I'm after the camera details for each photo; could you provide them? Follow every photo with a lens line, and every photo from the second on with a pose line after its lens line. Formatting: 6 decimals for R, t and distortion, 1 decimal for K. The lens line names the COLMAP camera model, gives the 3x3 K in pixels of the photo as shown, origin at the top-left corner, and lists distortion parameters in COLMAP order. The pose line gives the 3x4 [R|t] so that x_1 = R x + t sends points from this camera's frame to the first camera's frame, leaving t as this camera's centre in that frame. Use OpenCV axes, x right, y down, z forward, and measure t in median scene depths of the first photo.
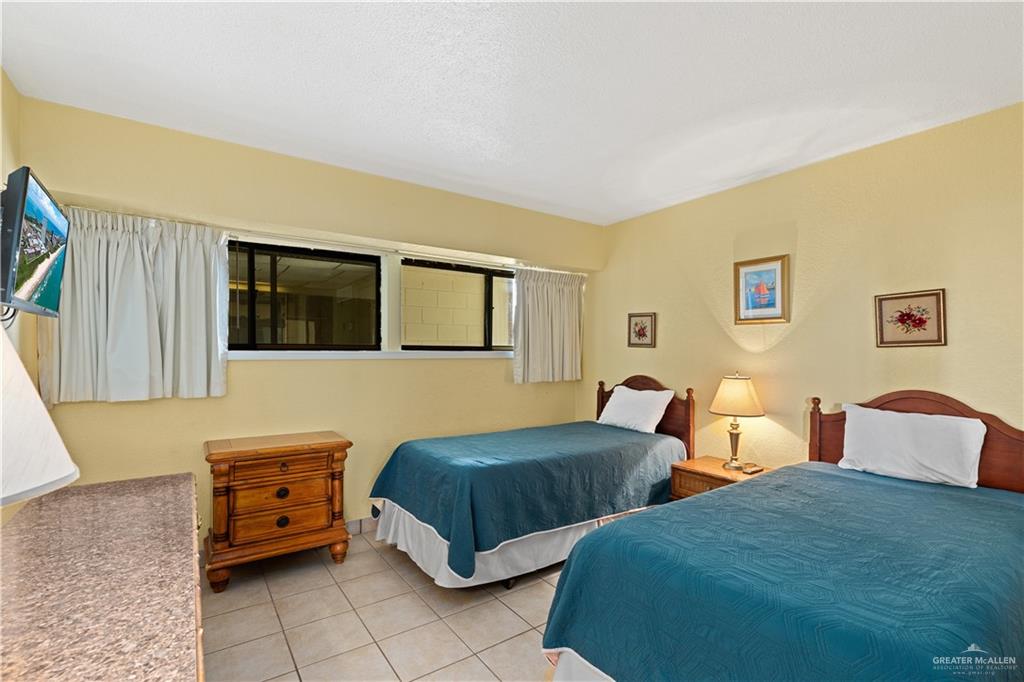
lens RADIAL K [[470.7, 0, 508.9], [0, 470.7, 360.0], [0, 0, 1]] dist [-0.035375, -0.000038]
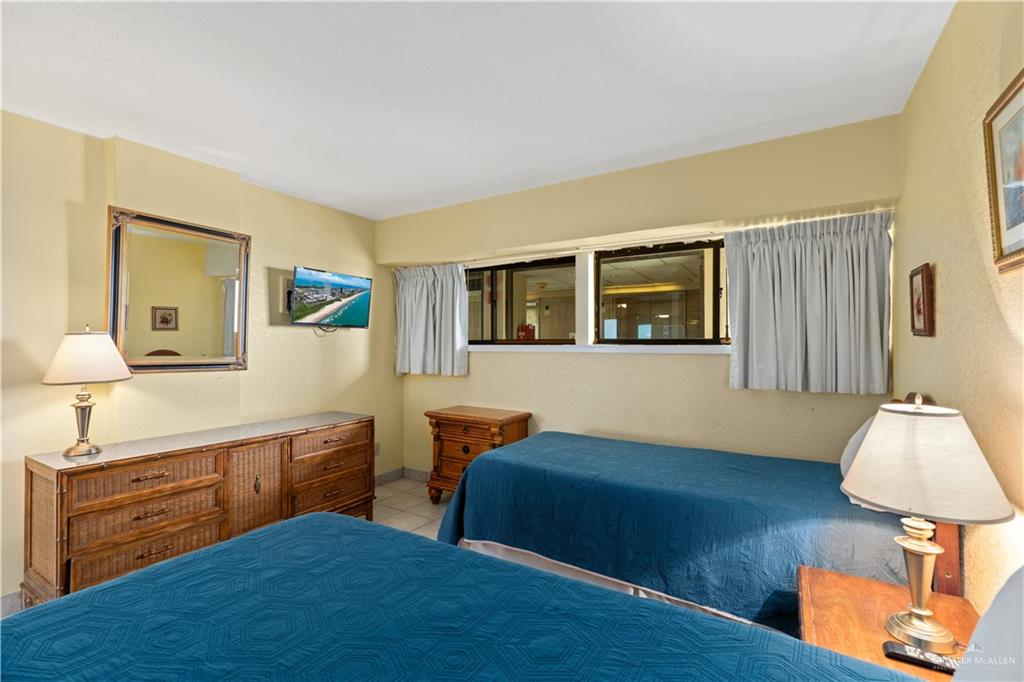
lens RADIAL K [[460.1, 0, 508.4], [0, 460.1, 349.4], [0, 0, 1]] dist [0.001480, 0.000374]
pose [[0.378315, 0.005234, -0.925662, 0.728222], [-0.015195, 0.999884, -0.000557, -0.008103], [0.925552, 0.014276, 0.378350, 0.541662]]
